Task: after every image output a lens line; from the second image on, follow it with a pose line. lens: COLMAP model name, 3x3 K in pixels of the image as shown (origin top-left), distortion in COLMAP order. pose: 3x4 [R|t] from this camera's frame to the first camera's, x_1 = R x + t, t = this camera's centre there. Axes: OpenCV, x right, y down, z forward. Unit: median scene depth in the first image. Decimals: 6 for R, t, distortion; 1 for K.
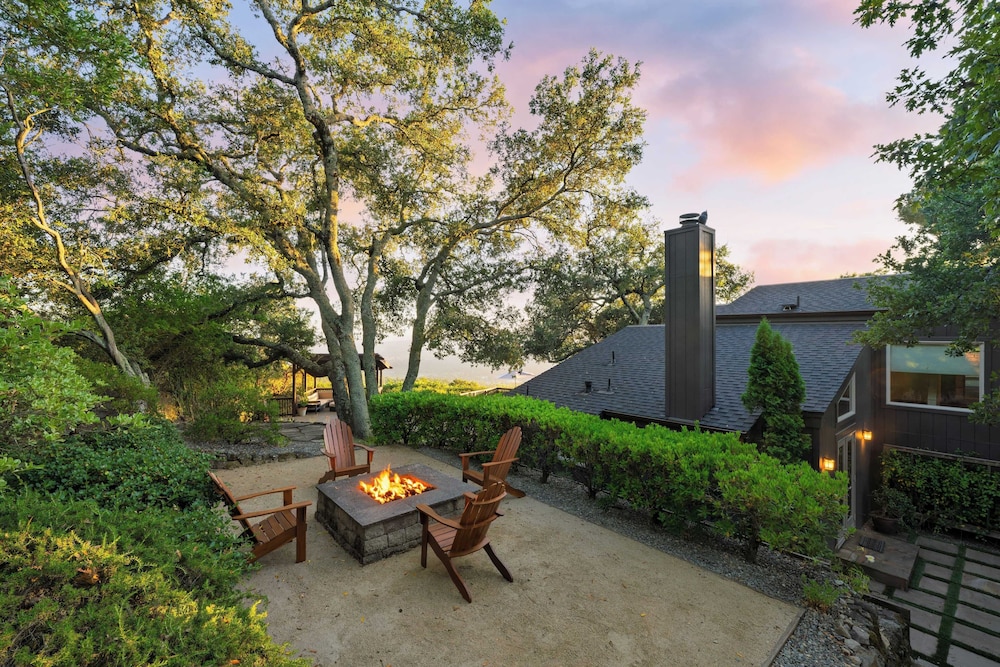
lens RADIAL K [[402.3, 0, 486.6], [0, 402.3, 333.1], [0, 0, 1]] dist [-0.003172, 0.000085]
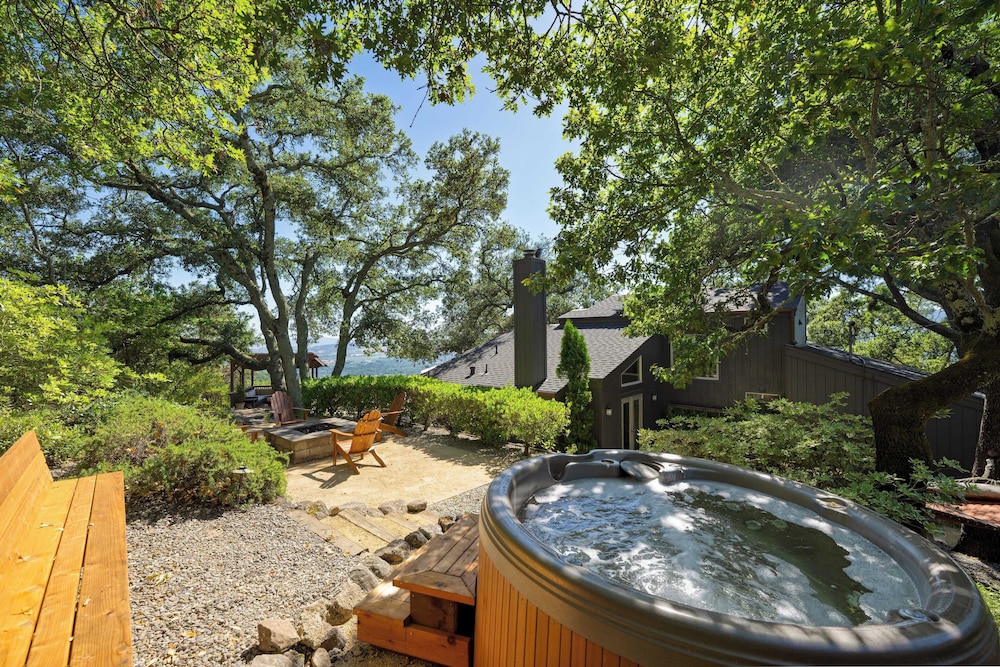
lens RADIAL K [[402.3, 0, 493.9], [0, 402.3, 336.2], [0, 0, 1]] dist [-0.003172, 0.000085]
pose [[0.989746, -0.009327, 0.142533, 0.105449], [0.009511, 0.999955, -0.000604, 0.015344], [-0.142521, 0.001953, 0.989790, -0.281313]]
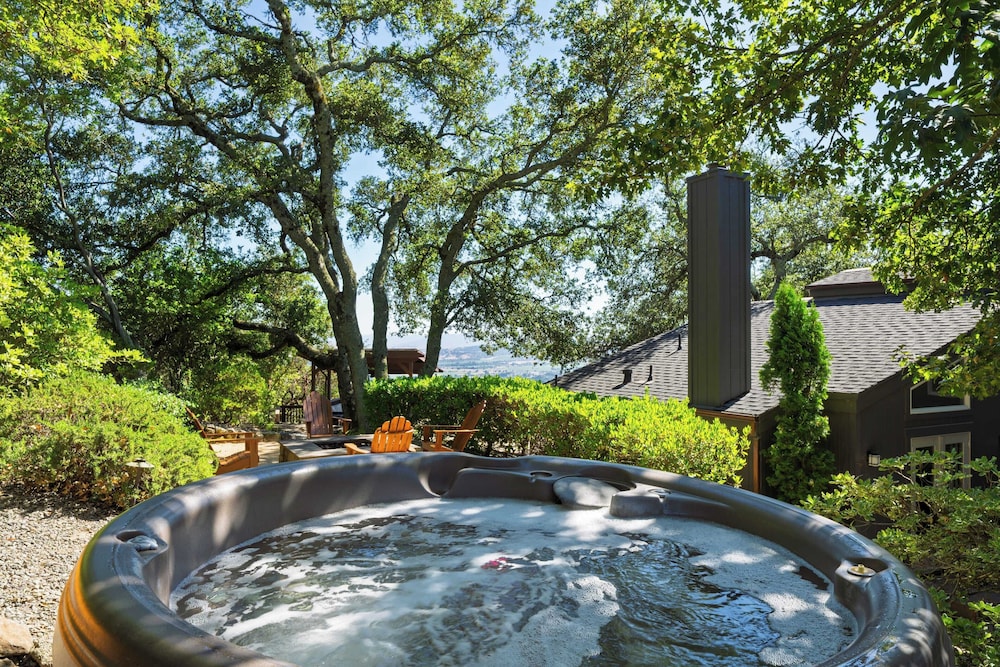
lens RADIAL K [[674.6, 0, 496.6], [0, 674.6, 341.2], [0, 0, 1]] dist [-0.008017, 0.005509]
pose [[0.973241, -0.001312, -0.229781, 0.245123], [0.002584, 0.999983, 0.005232, 0.045759], [0.229771, -0.005686, 0.973228, -0.273086]]
